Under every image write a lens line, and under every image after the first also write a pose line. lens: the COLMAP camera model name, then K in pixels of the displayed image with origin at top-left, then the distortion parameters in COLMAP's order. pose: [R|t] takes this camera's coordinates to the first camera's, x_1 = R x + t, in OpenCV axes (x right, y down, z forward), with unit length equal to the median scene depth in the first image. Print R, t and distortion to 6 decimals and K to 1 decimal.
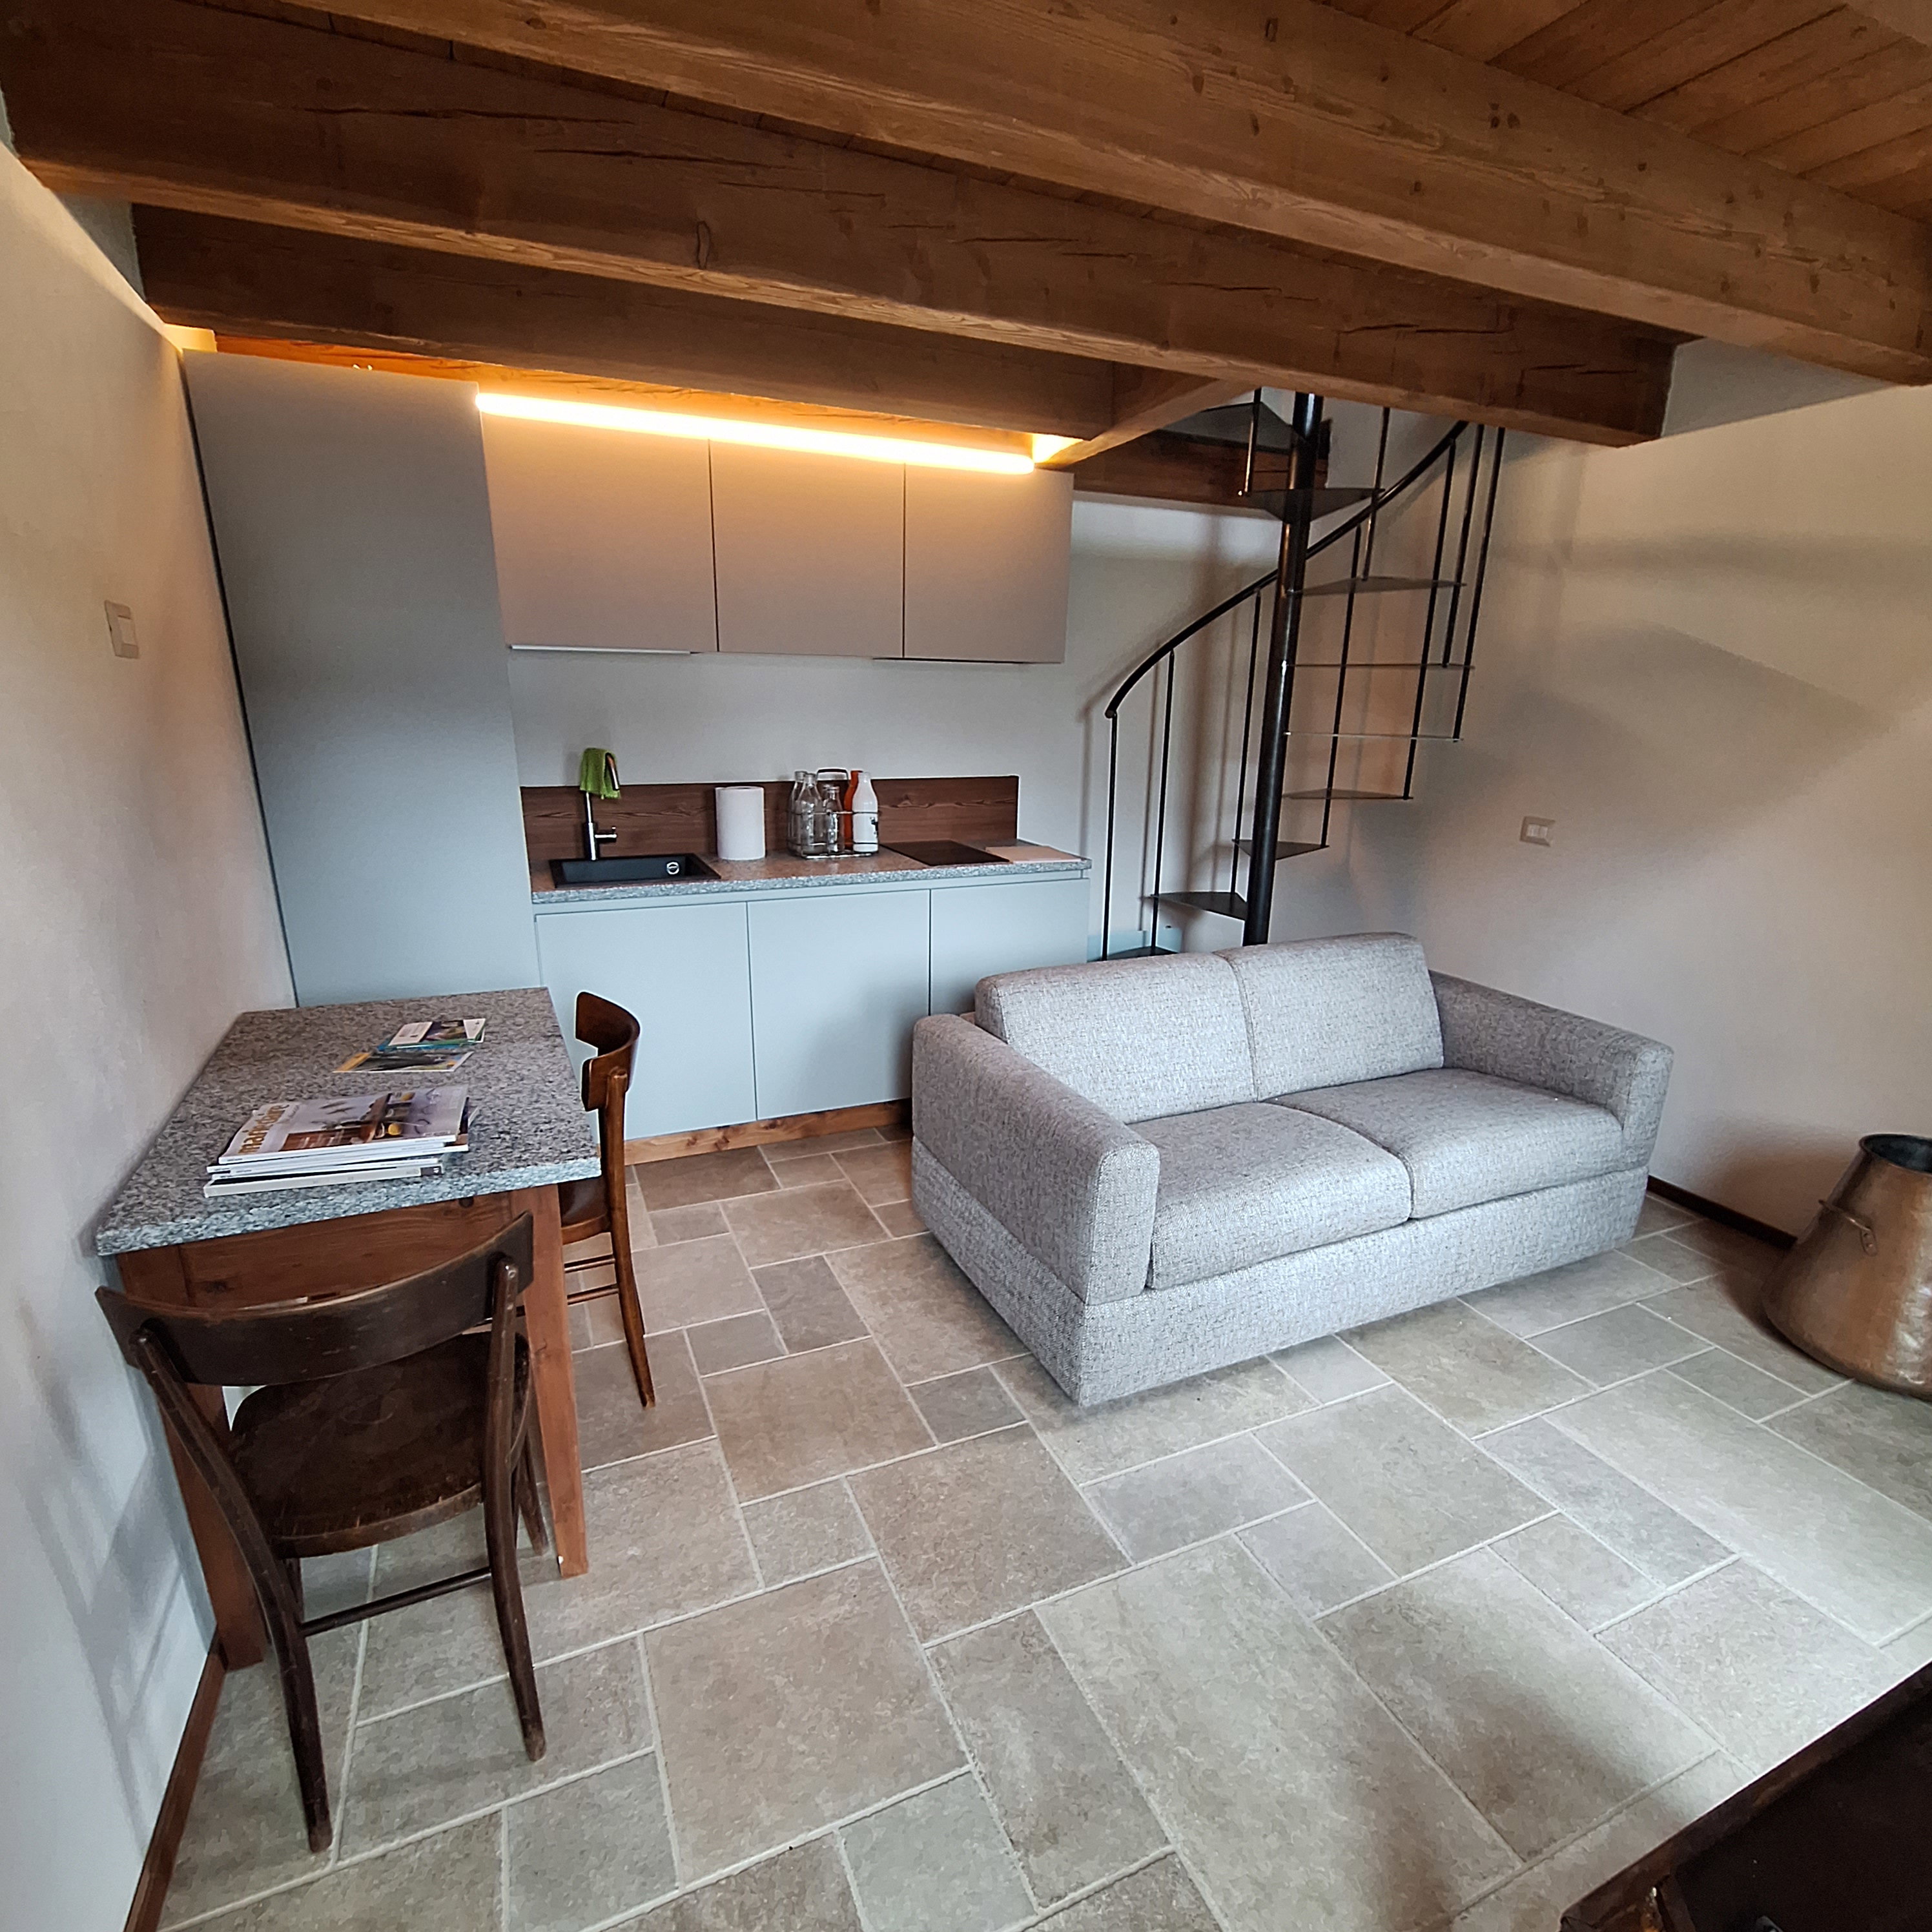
lens RADIAL K [[1026.4, 0, 957.9], [0, 1026.4, 1009.9], [0, 0, 1]] dist [-0.001690, 0.002541]
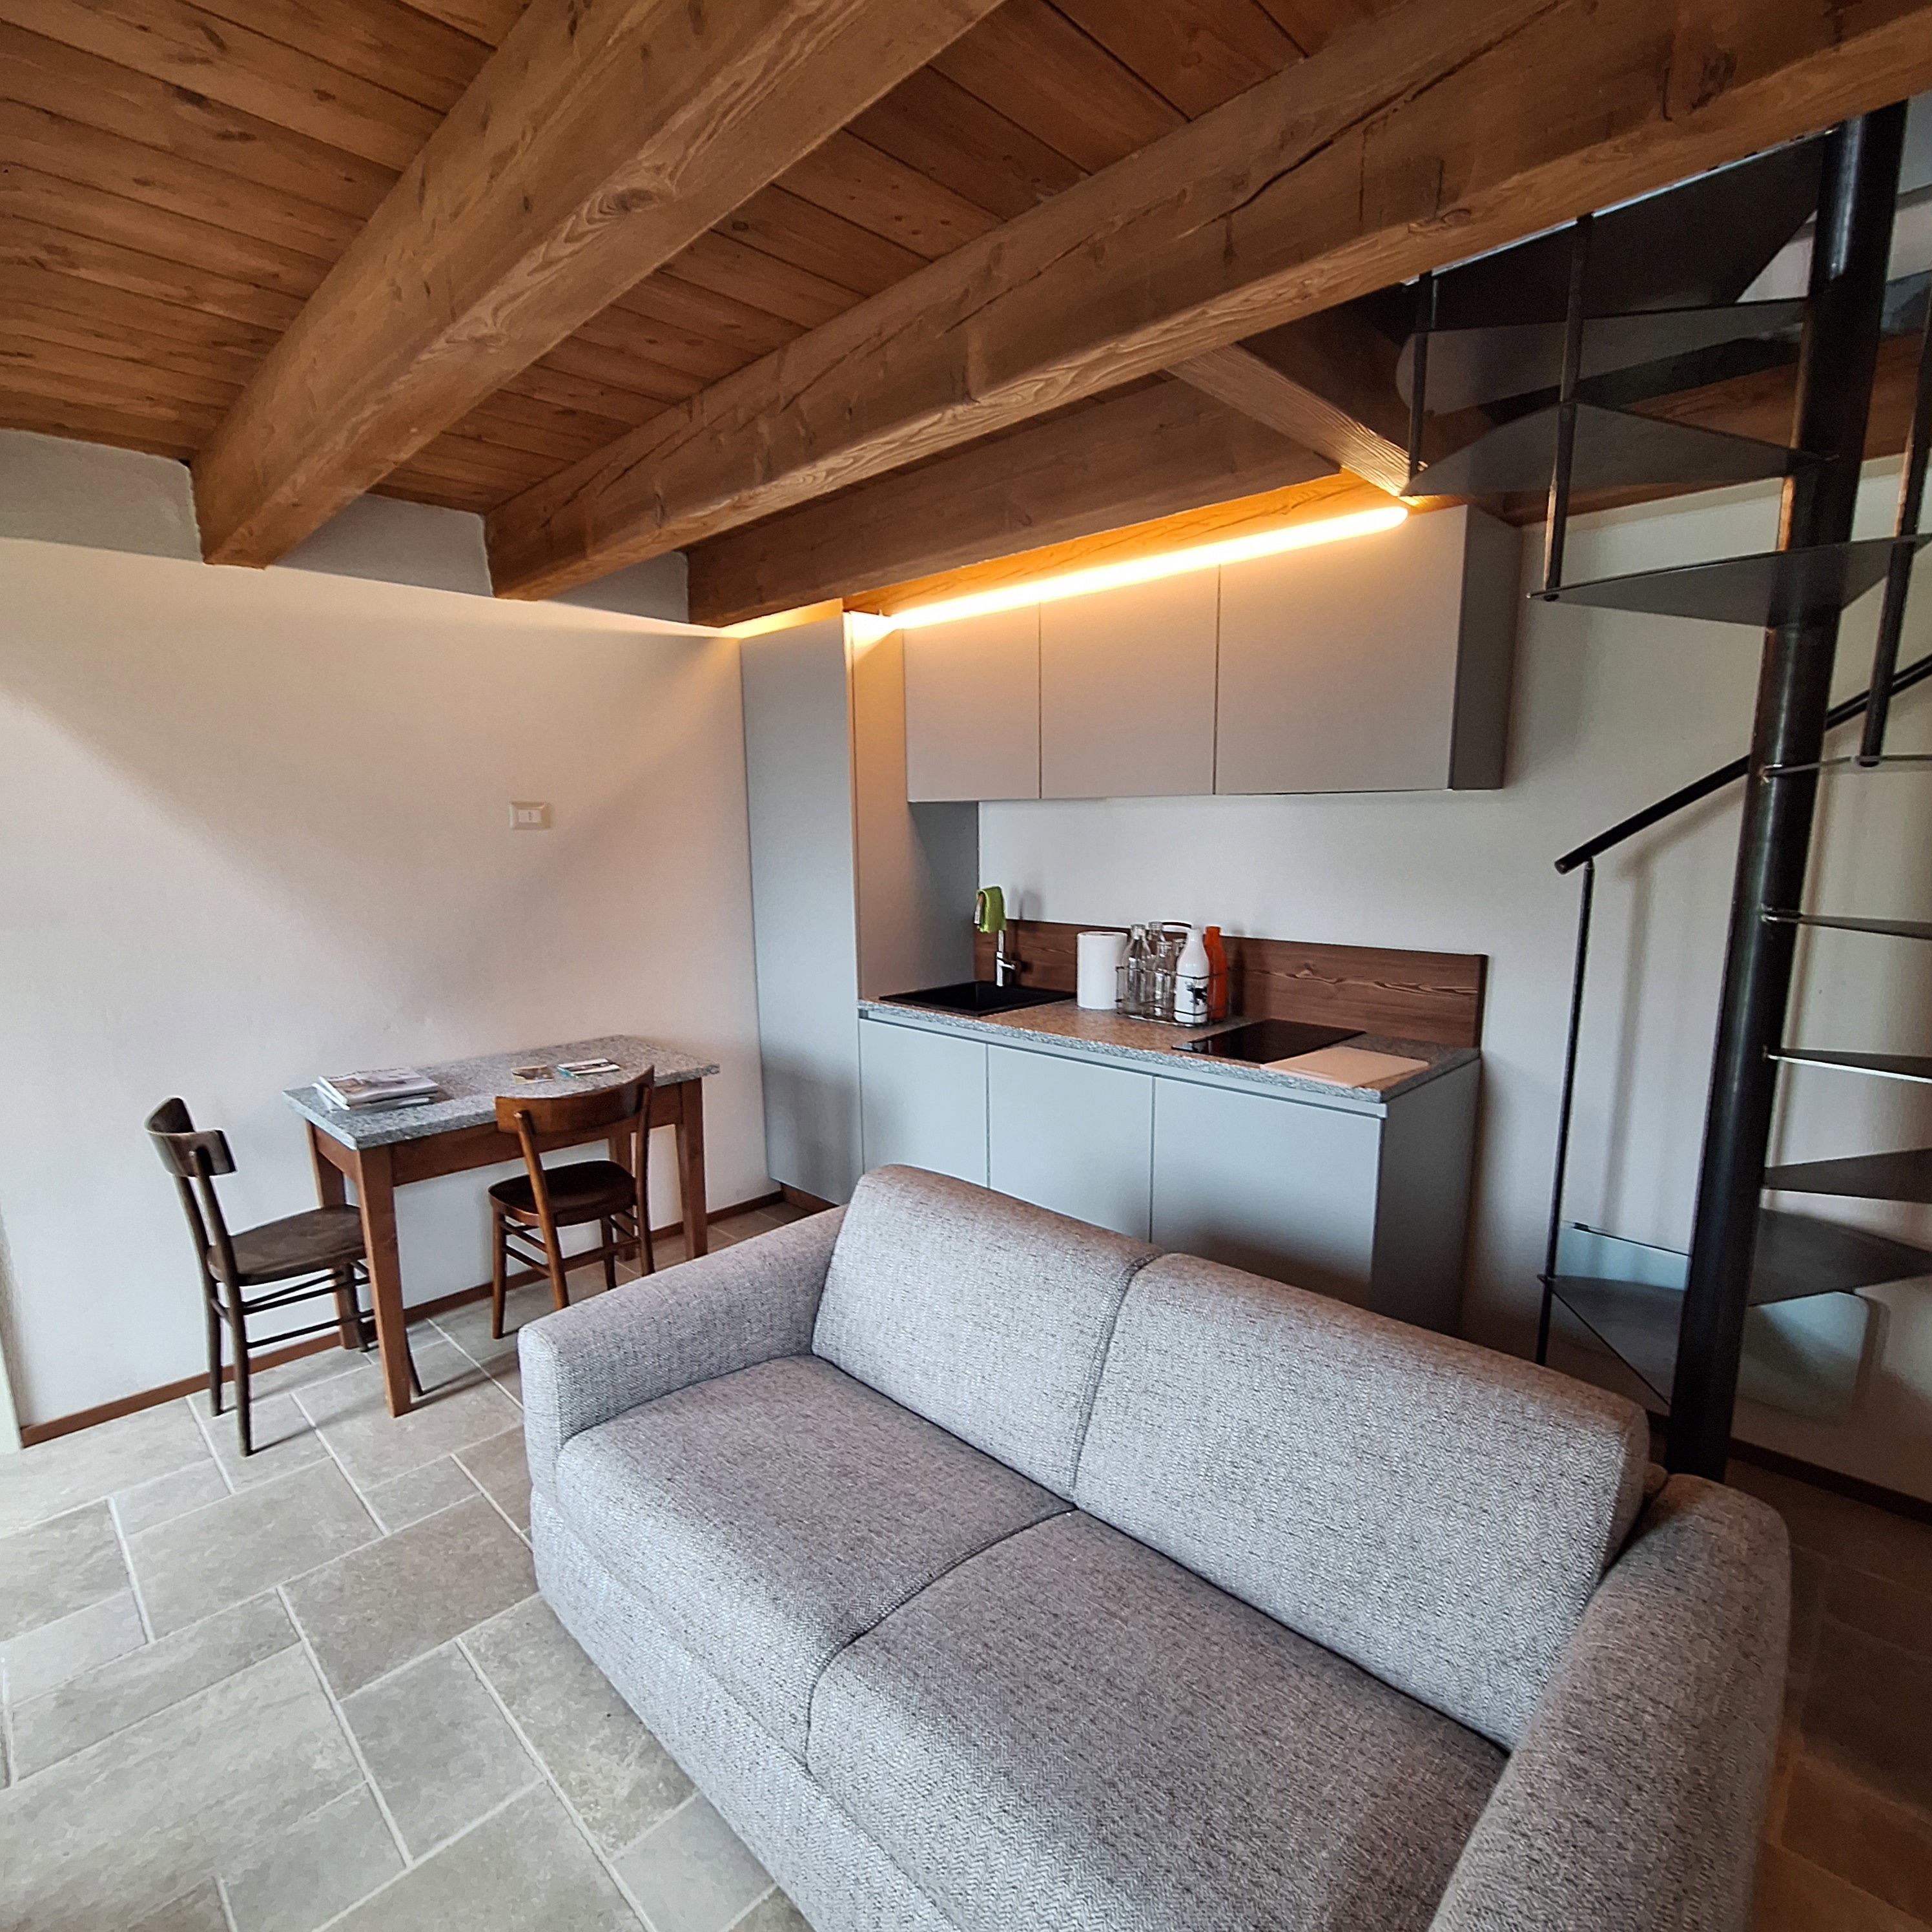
lens RADIAL K [[1026.4, 0, 957.9], [0, 1026.4, 1009.9], [0, 0, 1]] dist [-0.001690, 0.002541]
pose [[0.360994, 0.150595, -0.920328, 0.890763], [-0.256016, 0.964962, 0.057478, -0.237738], [0.896738, 0.214870, 0.386900, 0.743718]]
